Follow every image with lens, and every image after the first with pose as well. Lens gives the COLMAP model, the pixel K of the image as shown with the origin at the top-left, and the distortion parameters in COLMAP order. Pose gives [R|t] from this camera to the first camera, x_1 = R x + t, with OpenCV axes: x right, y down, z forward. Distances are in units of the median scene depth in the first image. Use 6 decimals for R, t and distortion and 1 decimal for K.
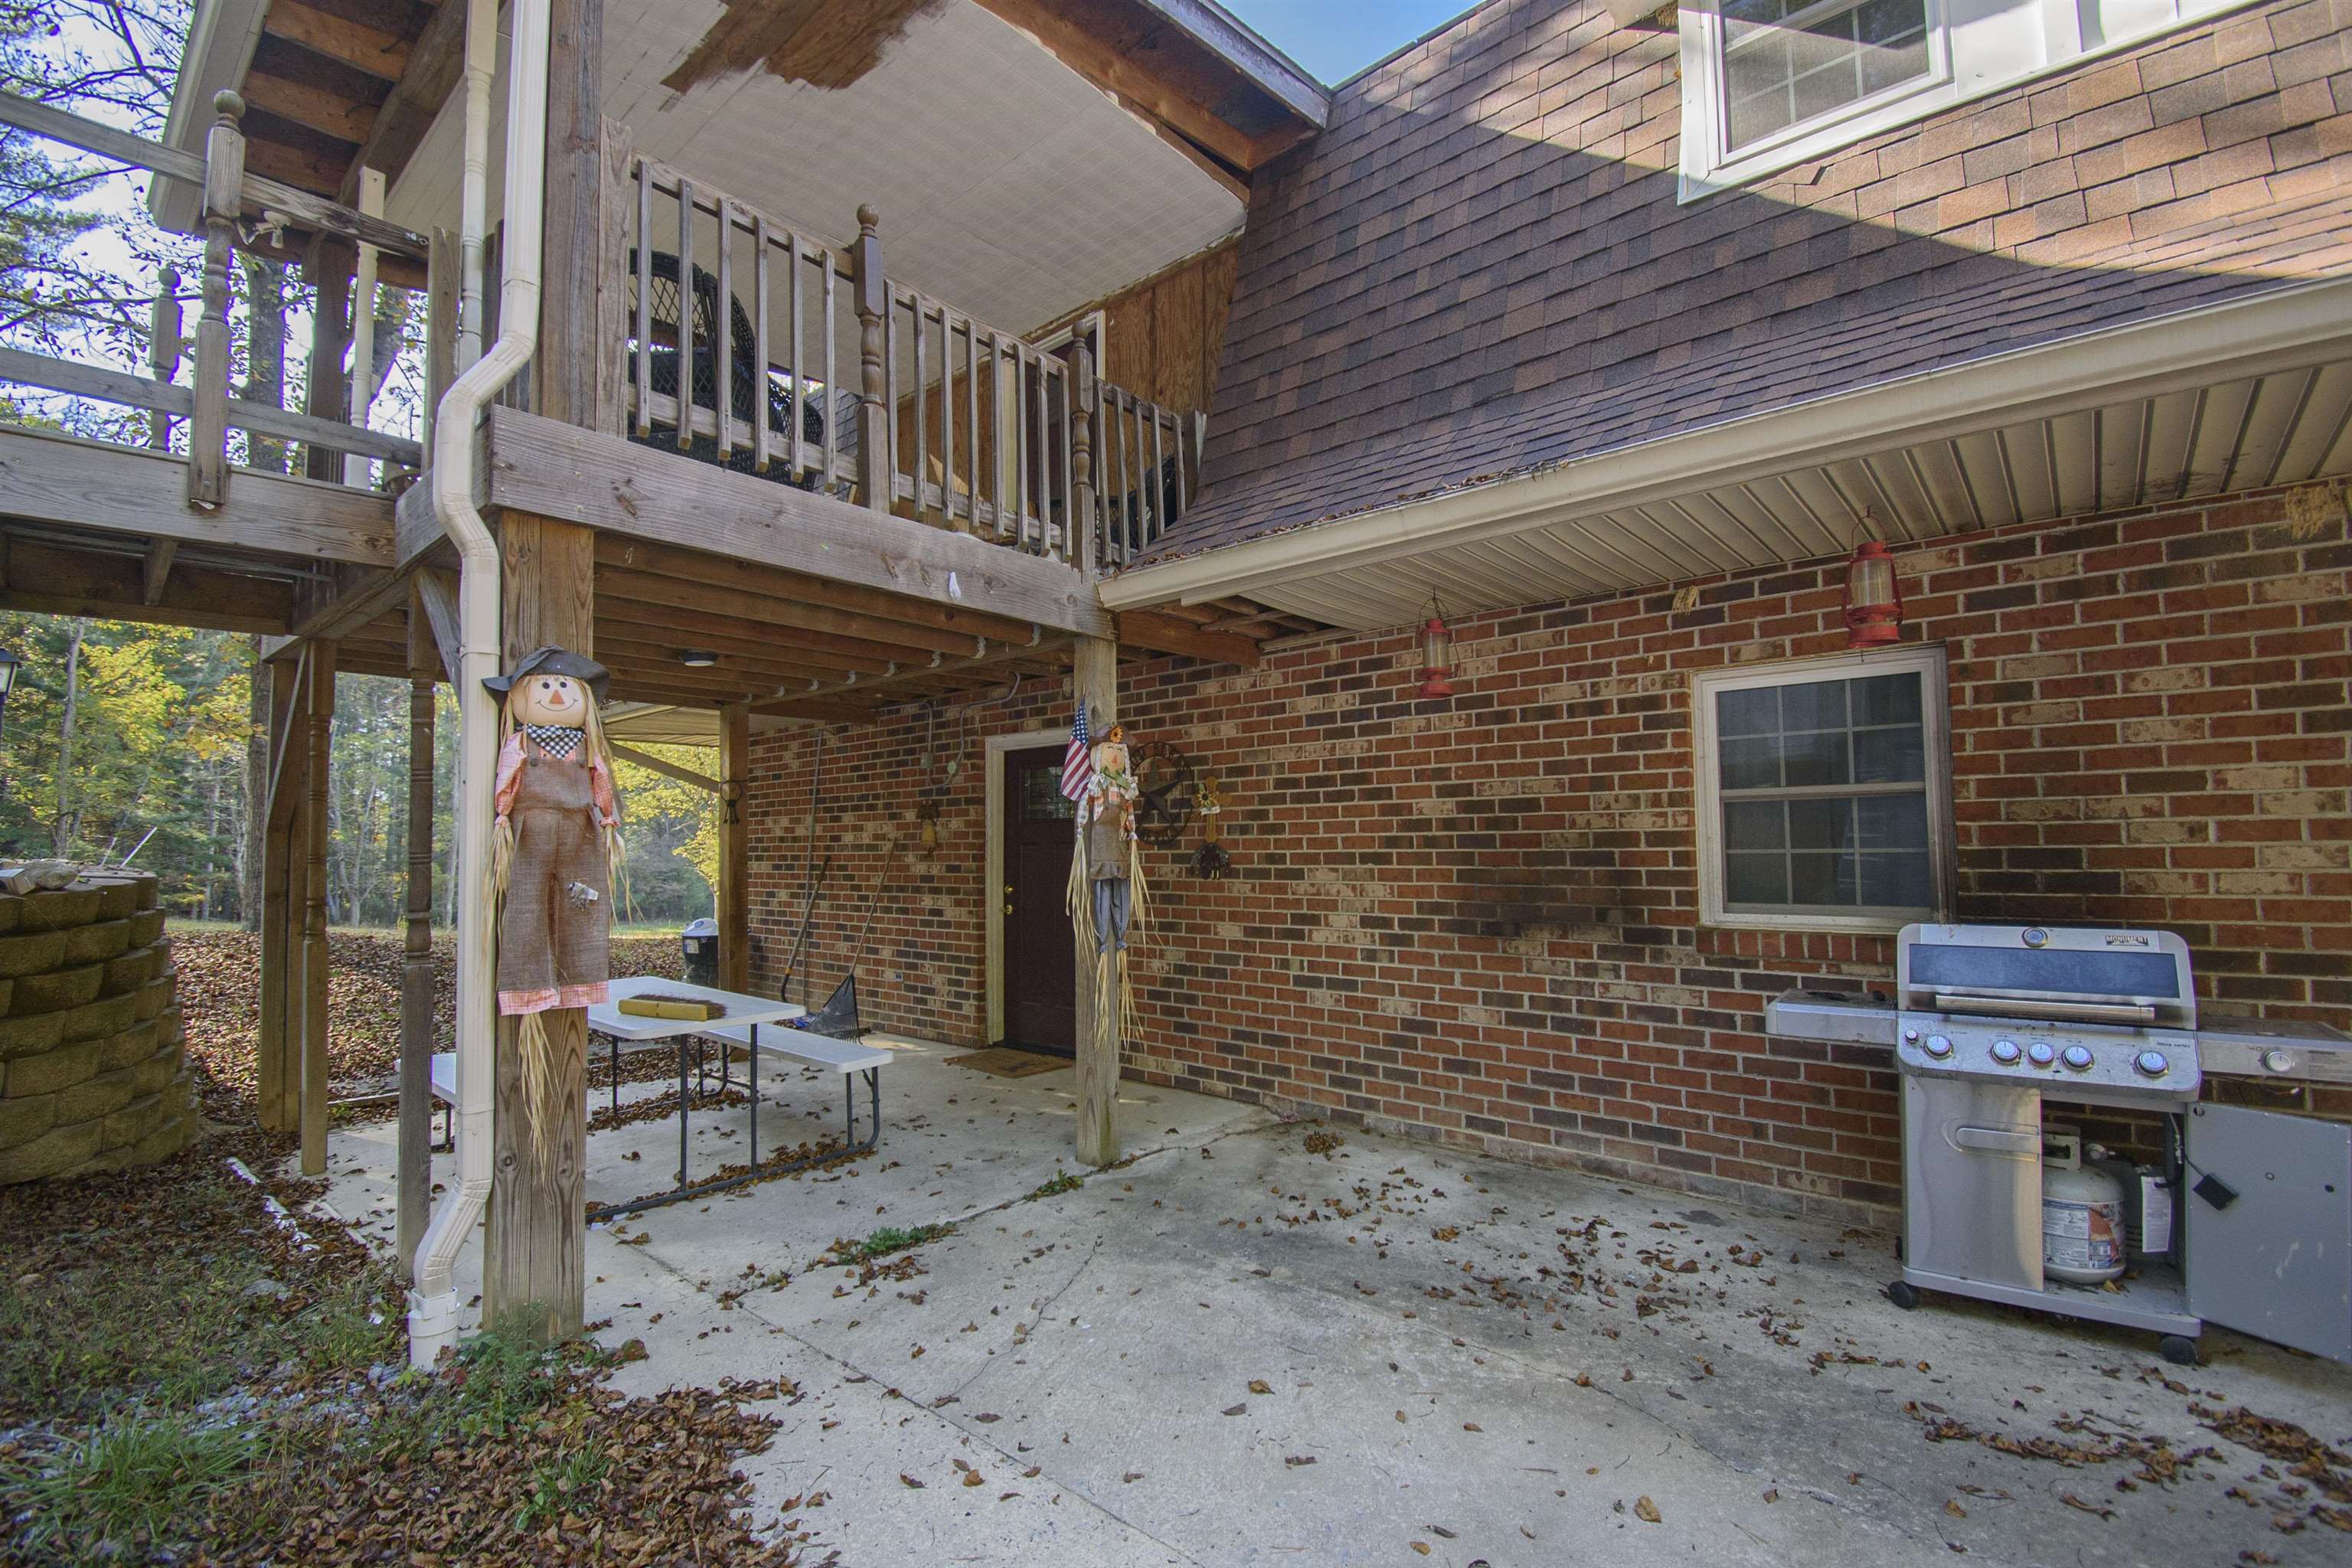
lens RADIAL K [[1039.9, 0, 1176.3], [0, 1039.9, 798.3], [0, 0, 1]] dist [0.000868, -0.000758]
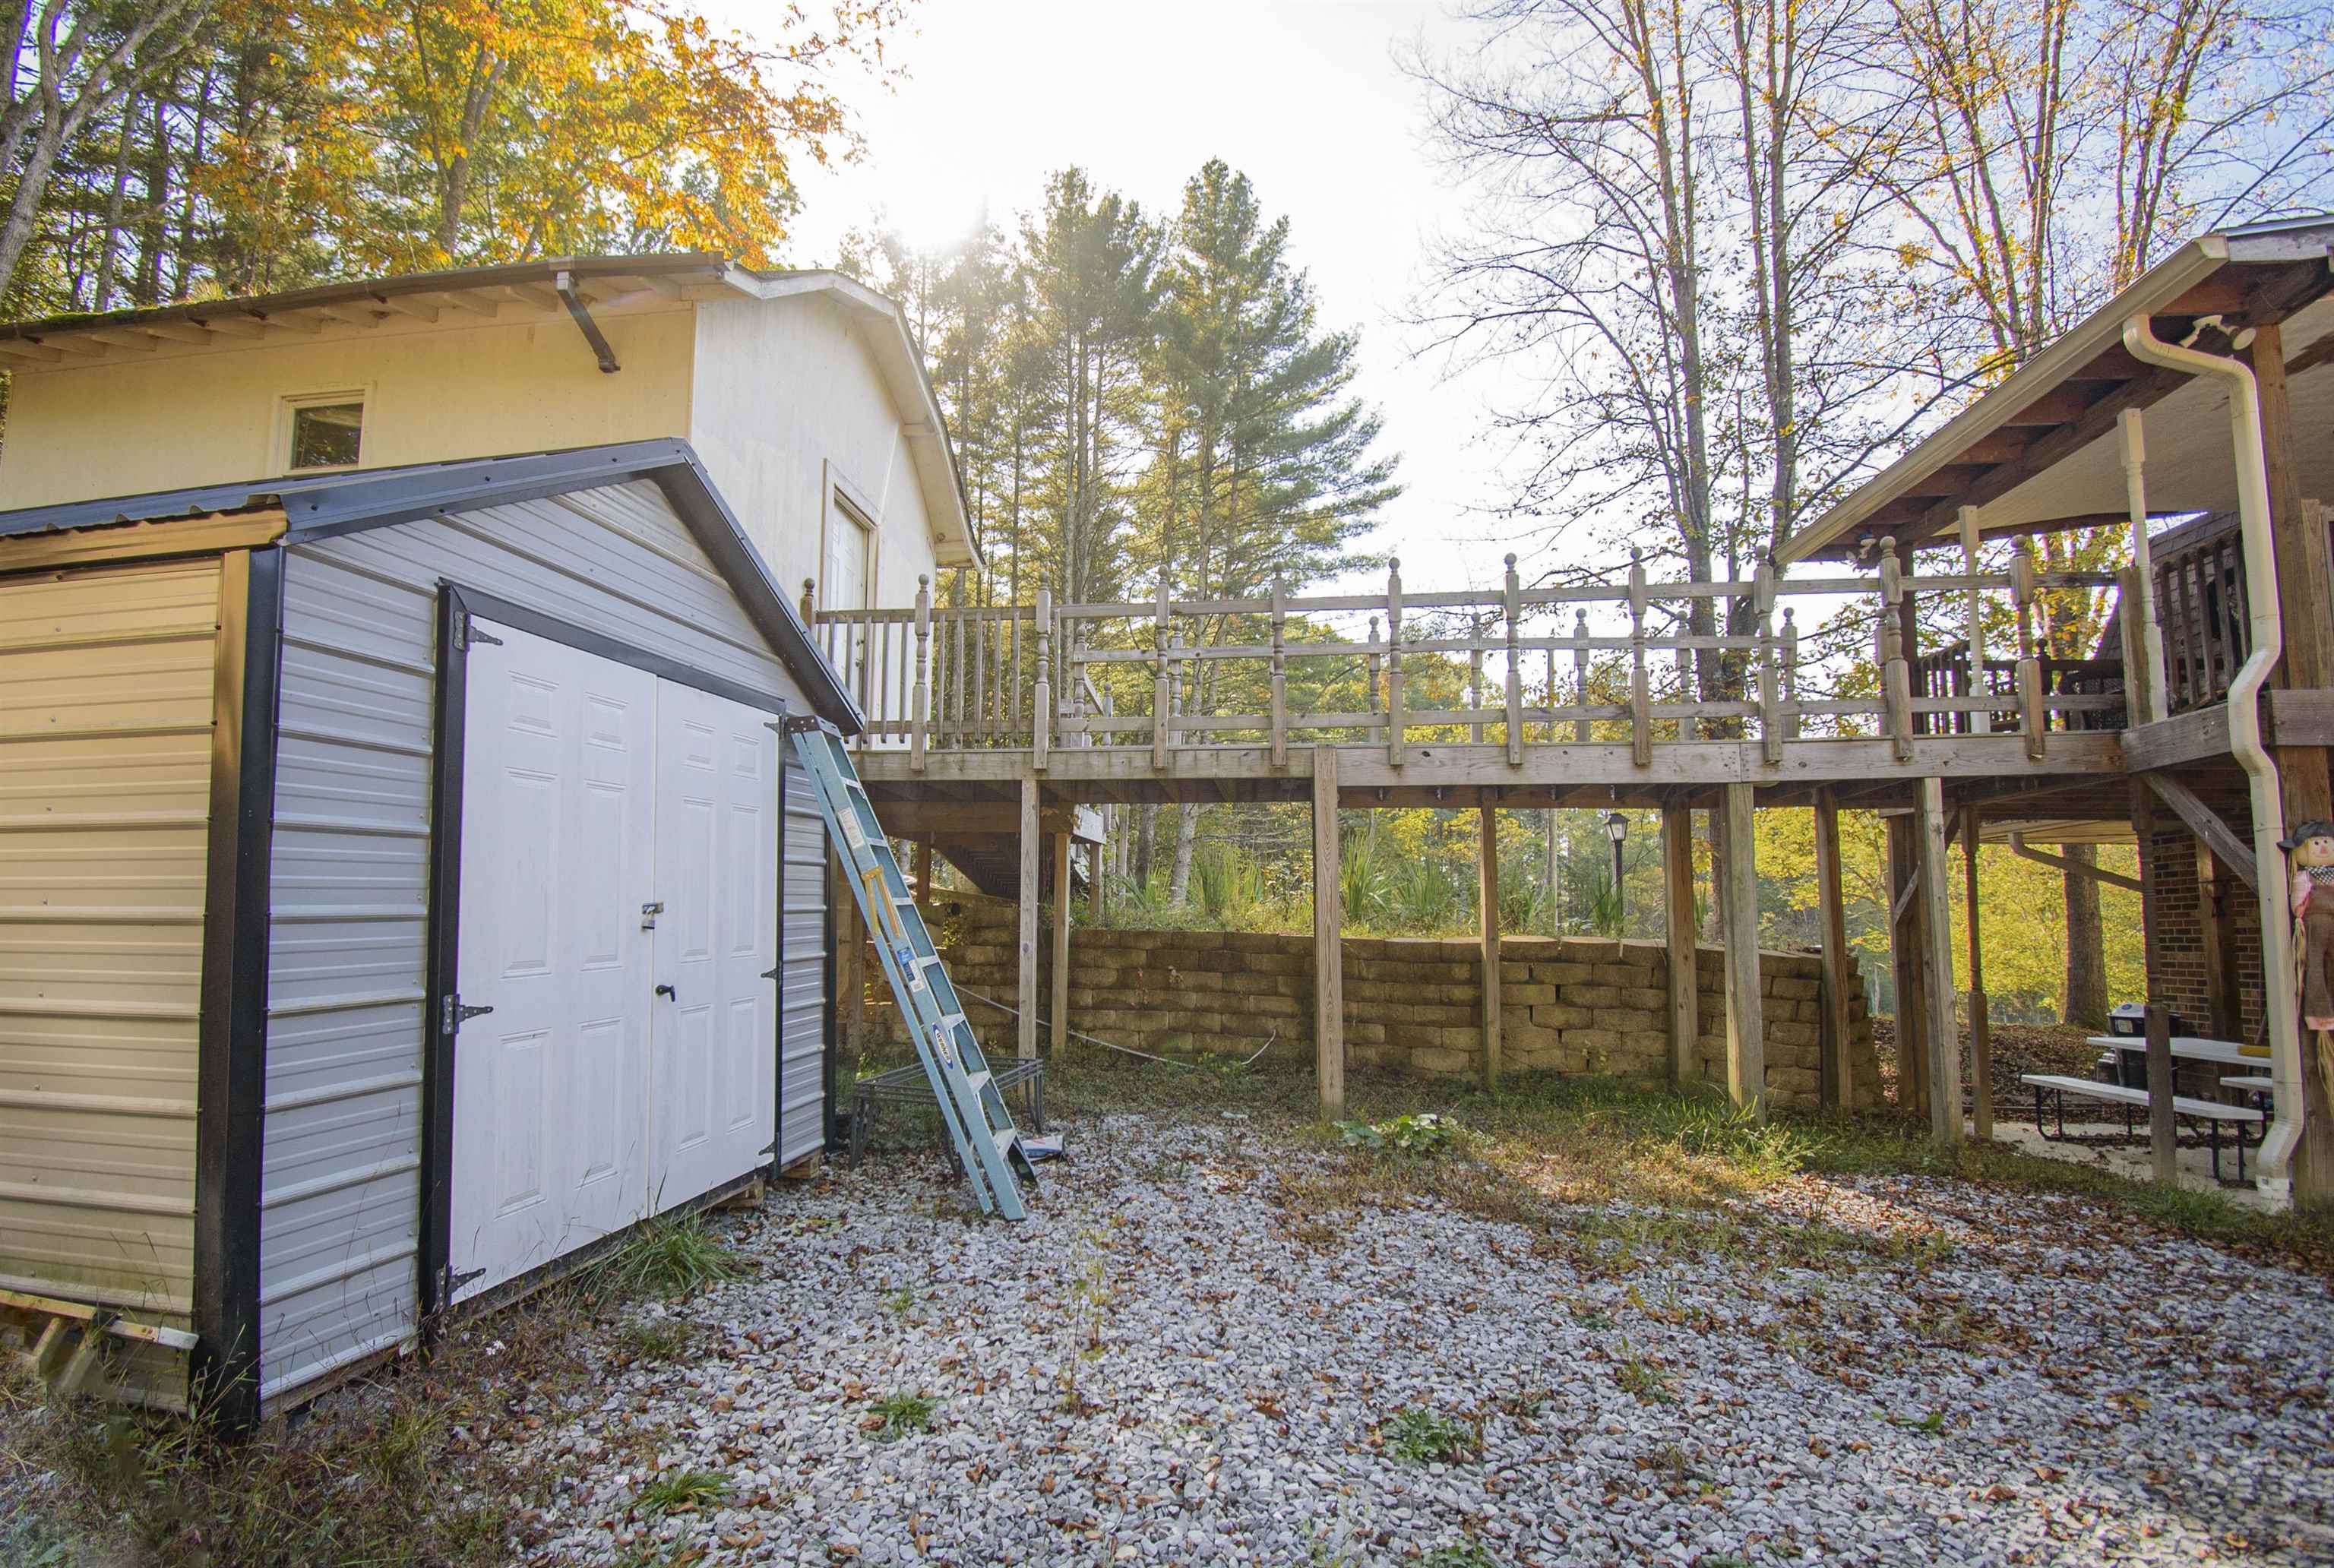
lens RADIAL K [[1128.3, 0, 1102.8], [0, 1128.3, 827.2], [0, 0, 1]] dist [-0.000506, -0.014567]
pose [[0.554159, -0.062765, -0.830042, -0.129293], [0.020998, 0.997890, -0.061438, -0.042635], [0.832146, 0.016617, 0.554307, -1.139777]]
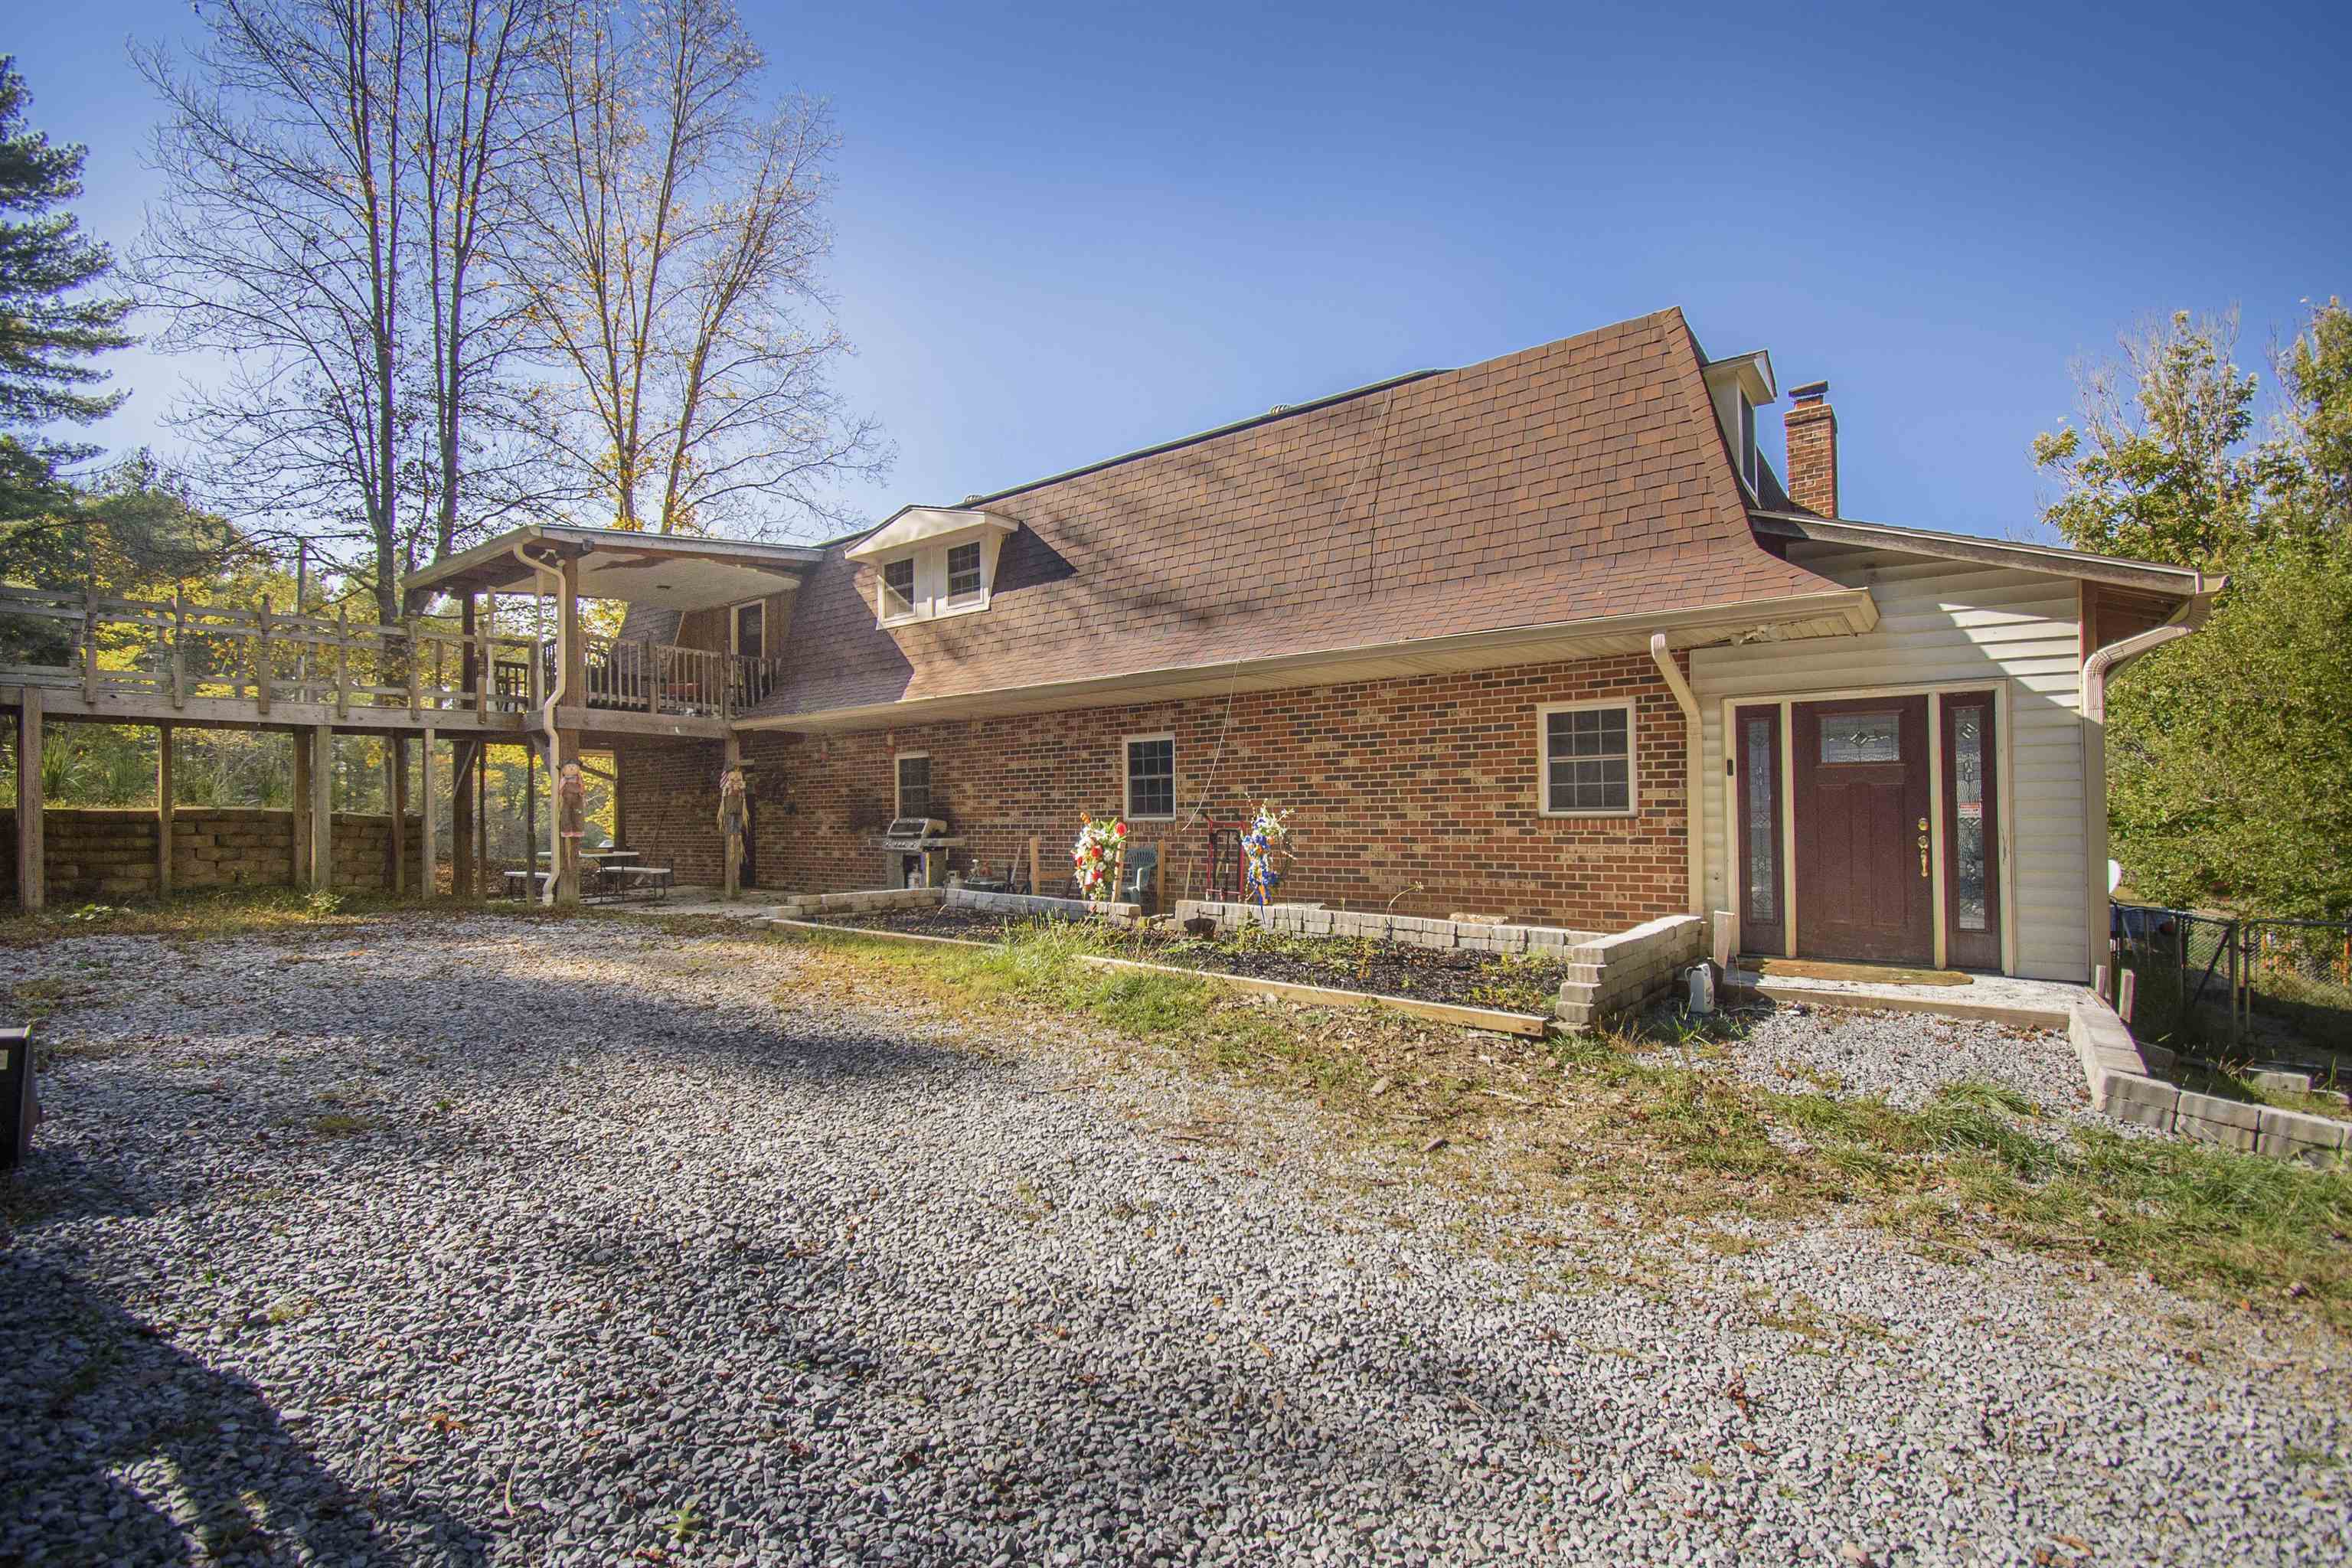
lens RADIAL K [[1033.4, 0, 1176.5], [0, 1033.4, 801.3], [0, 0, 1]] dist [0.020124, -0.026162]
pose [[0.997149, -0.002405, 0.075422, 1.136766], [0.000158, 0.999556, 0.029781, -0.059221], [-0.075461, -0.029684, 0.996707, -2.494417]]
